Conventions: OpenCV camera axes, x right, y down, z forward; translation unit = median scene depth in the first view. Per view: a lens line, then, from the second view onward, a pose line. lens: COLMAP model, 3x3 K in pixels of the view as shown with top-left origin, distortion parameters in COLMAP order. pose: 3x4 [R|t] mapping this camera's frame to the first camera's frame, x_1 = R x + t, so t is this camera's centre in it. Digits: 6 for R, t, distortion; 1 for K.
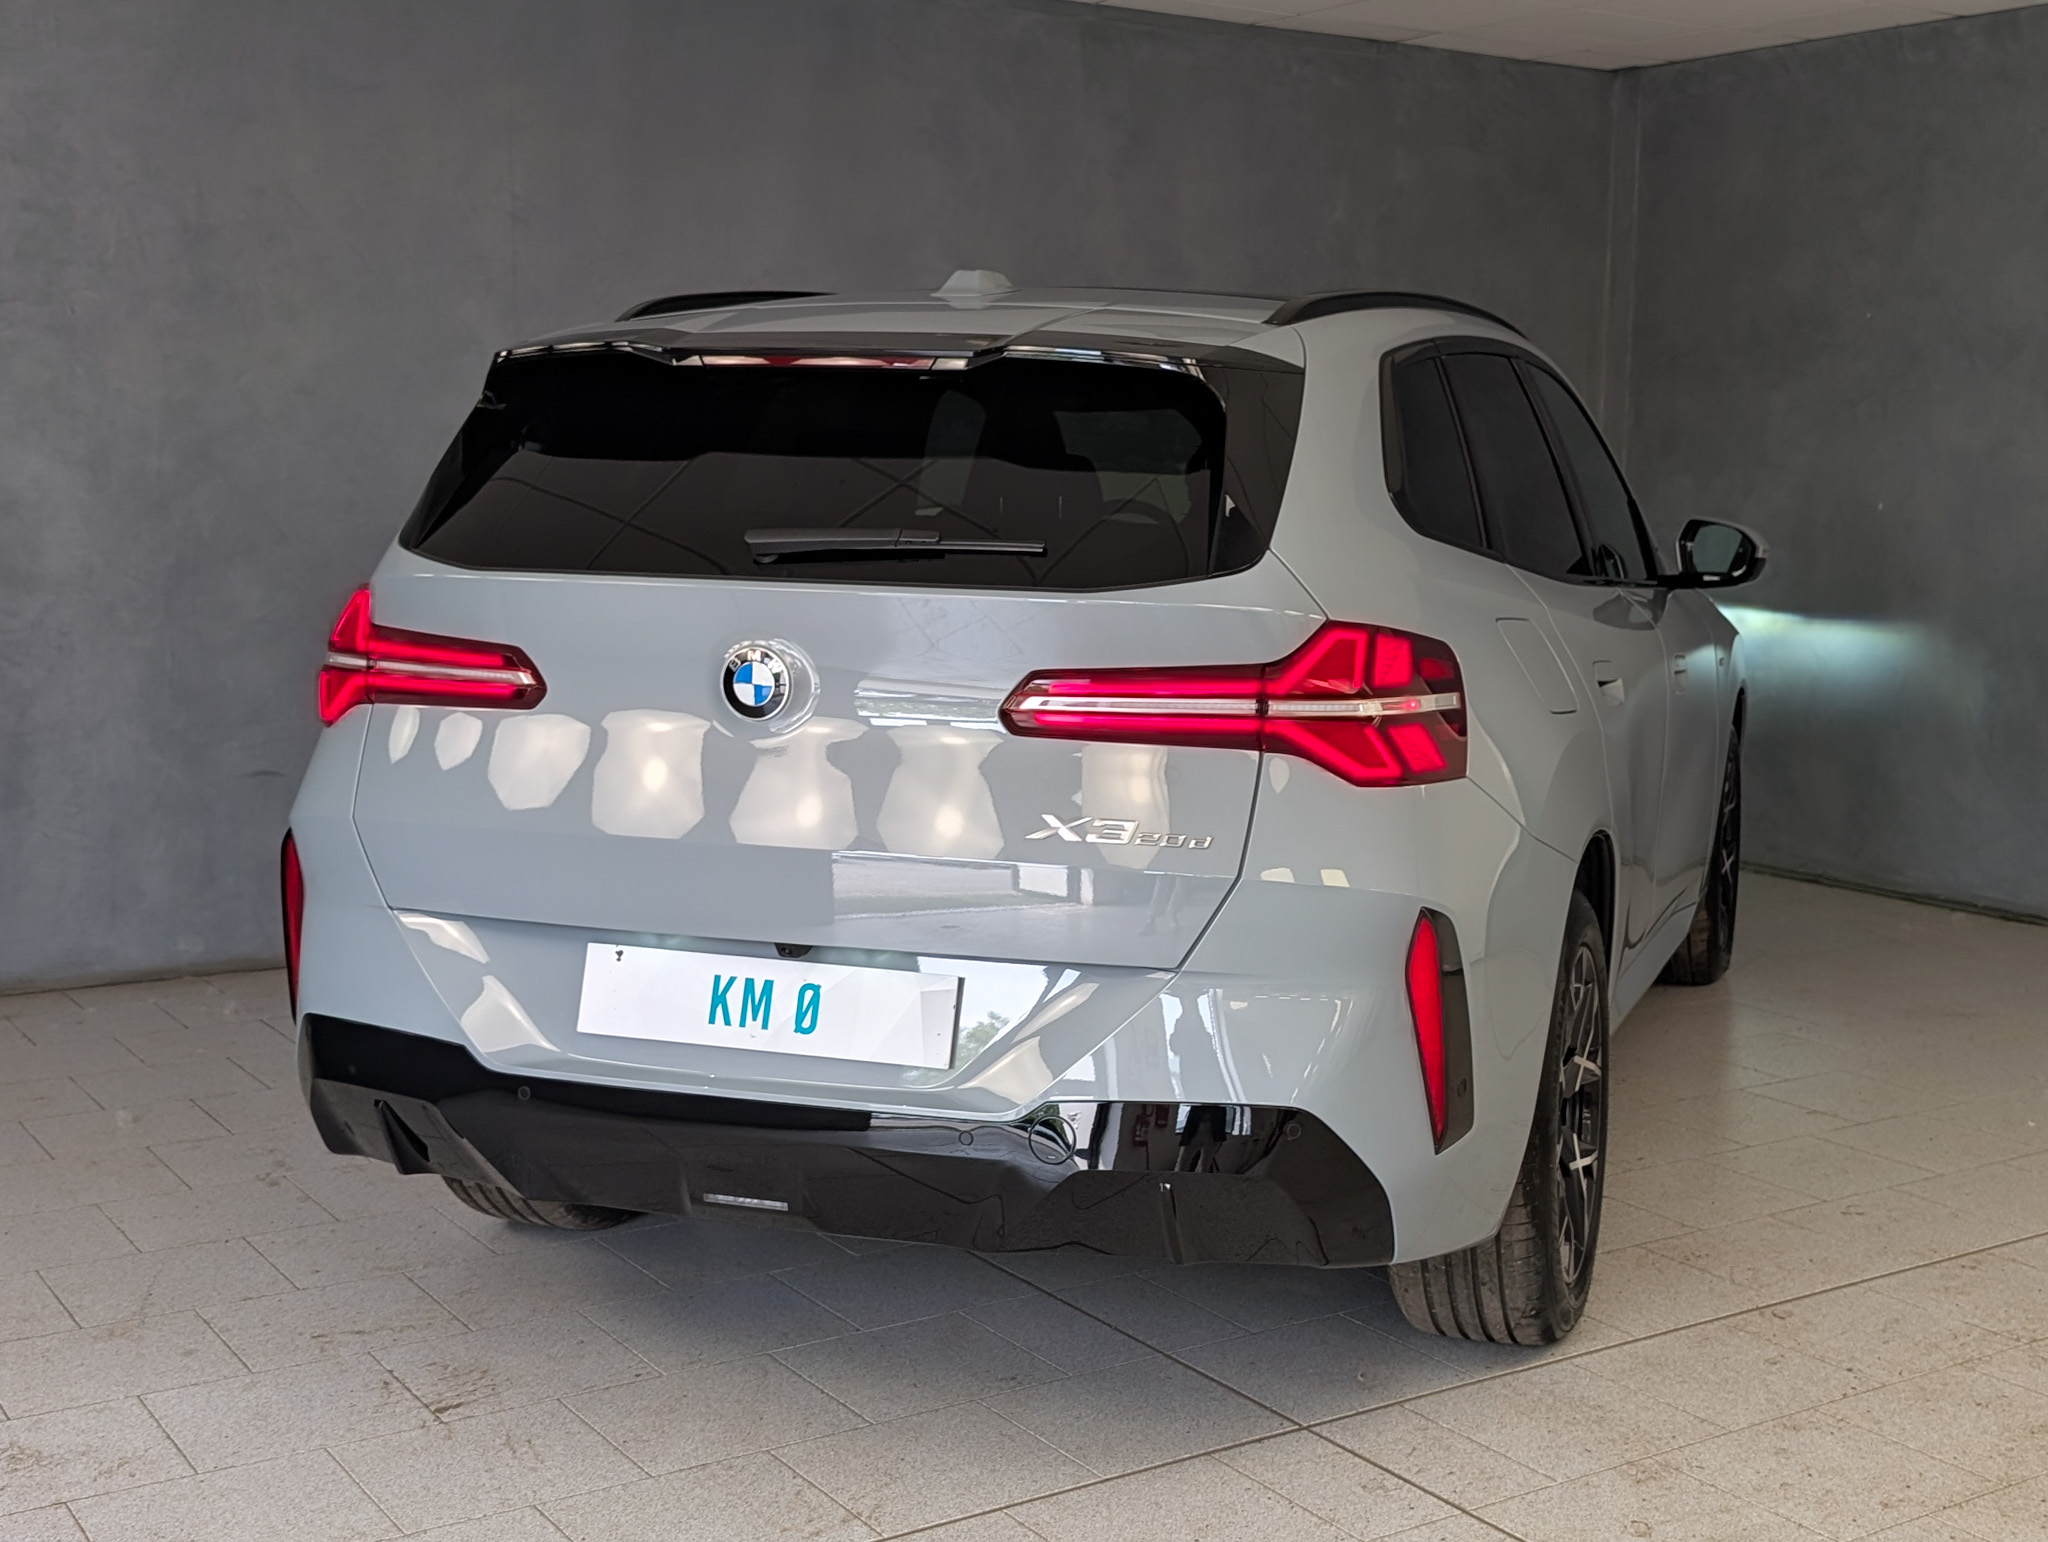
lens RADIAL K [[1505.2, 0, 1180.6], [0, 1505.2, 747.8], [0, 0, 1]] dist [0.028003, -0.032295]
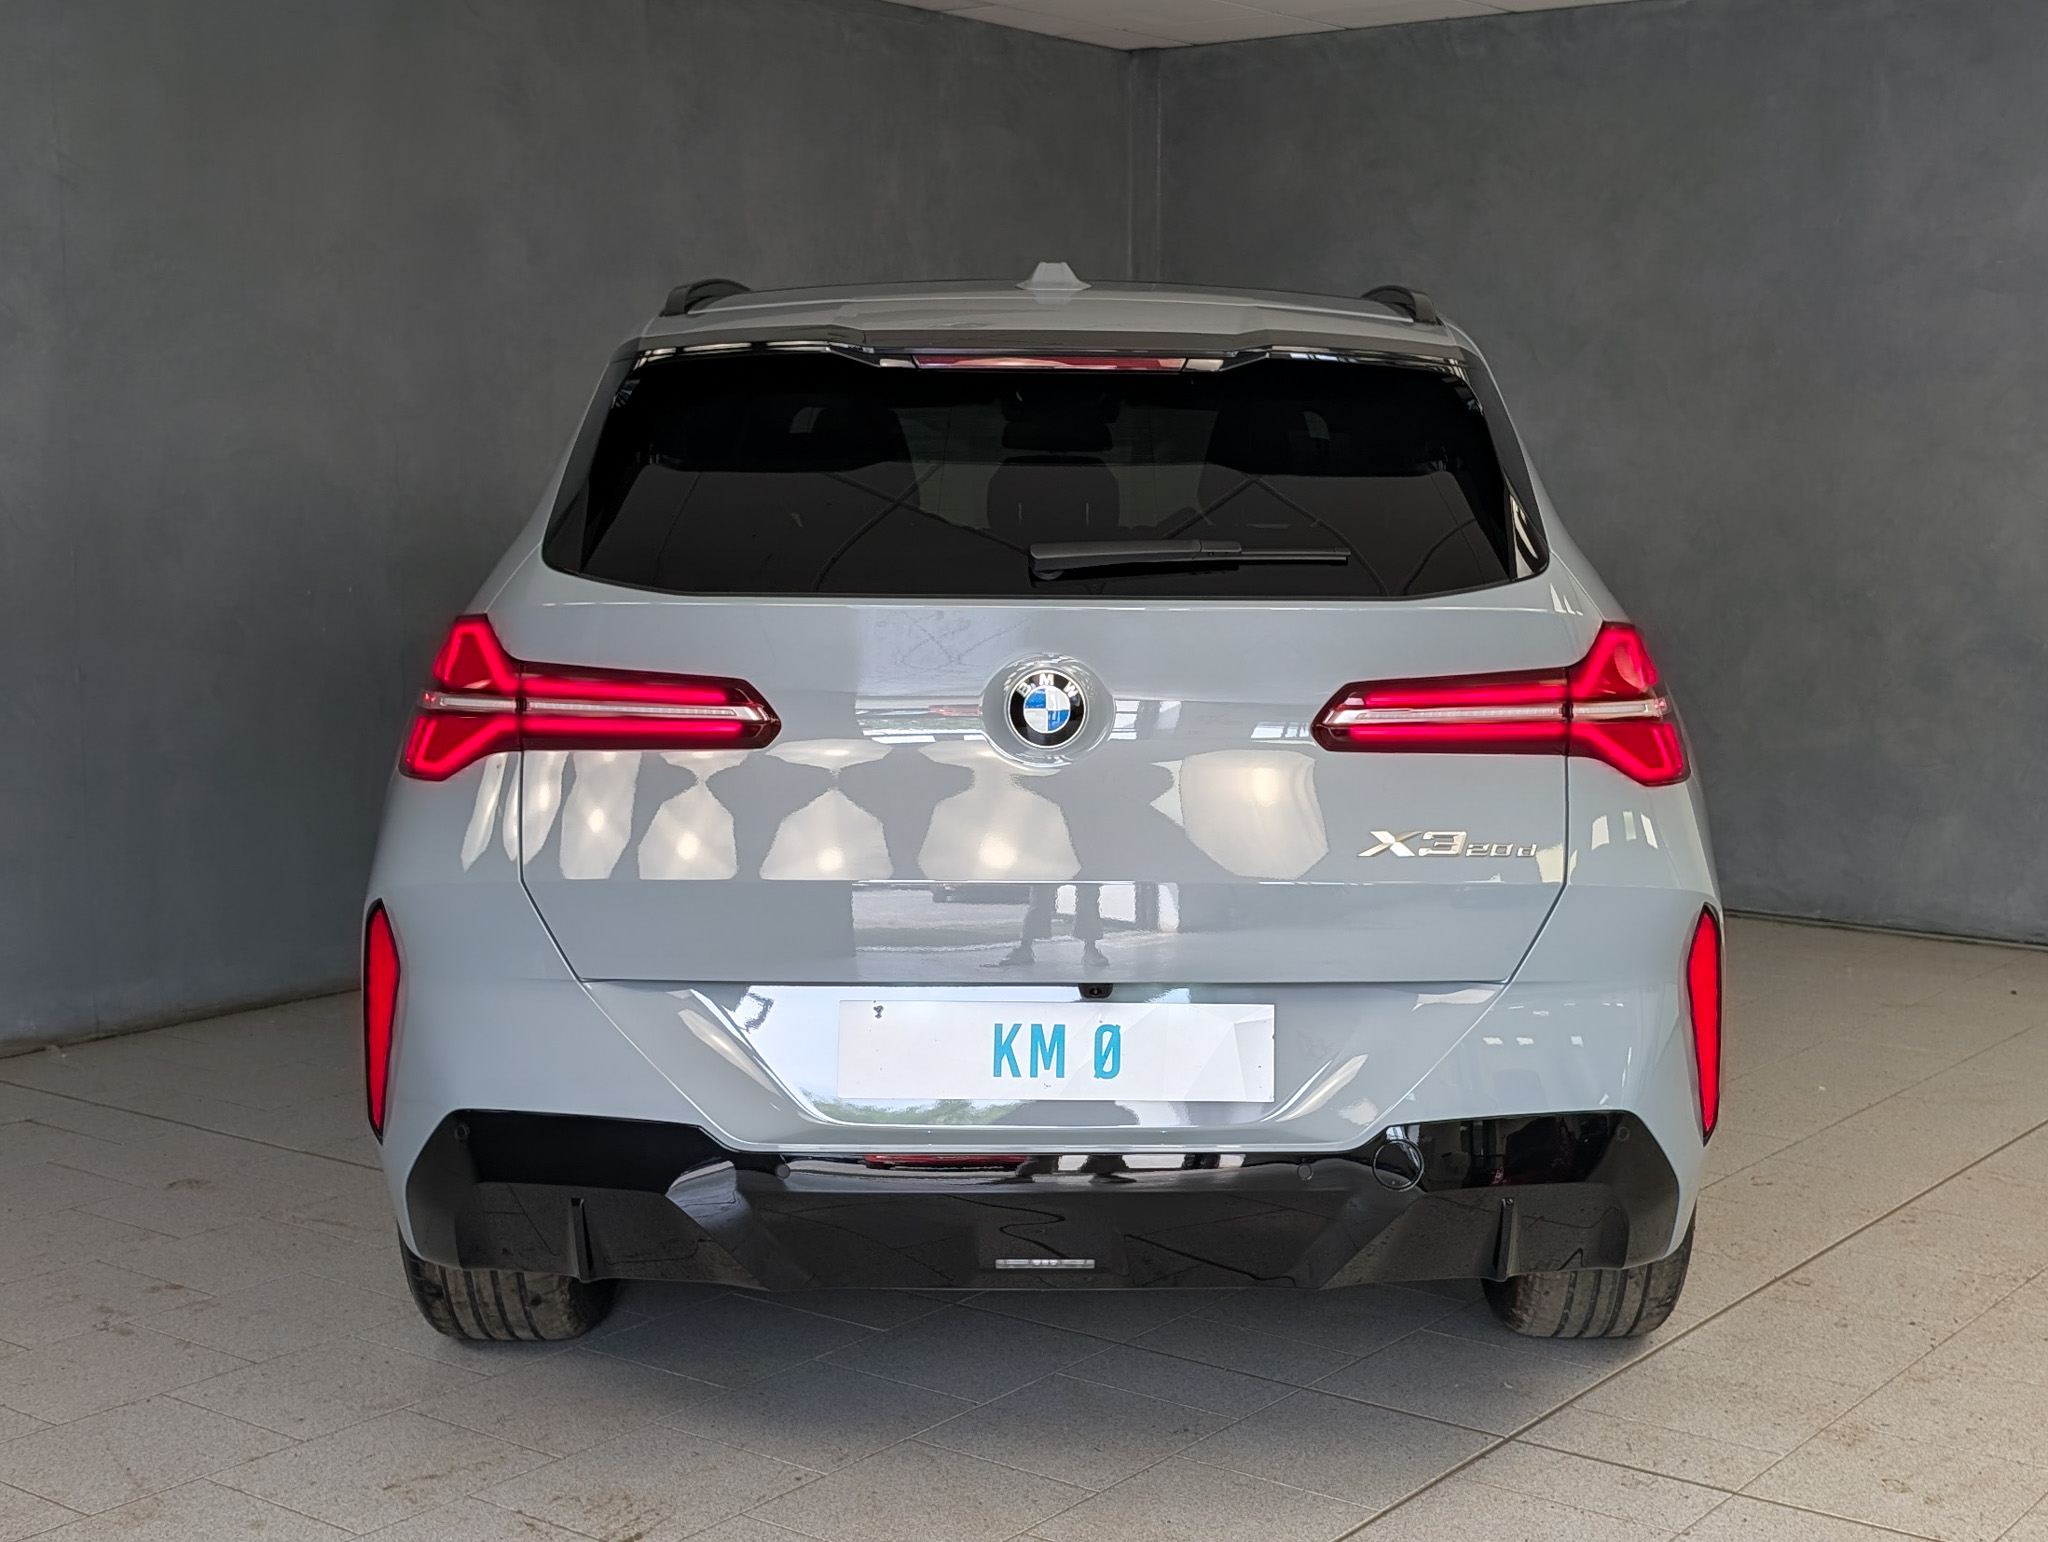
lens RADIAL K [[1572.3, 0, 1037.5], [0, 1572.3, 765.9], [0, 0, 1]] dist [0.015291, -0.014093]
pose [[0.979072, -0.045272, 0.198416, -0.470377], [0.047223, 0.998871, -0.005112, -0.002020], [-0.197961, 0.014375, 0.980105, 0.044277]]
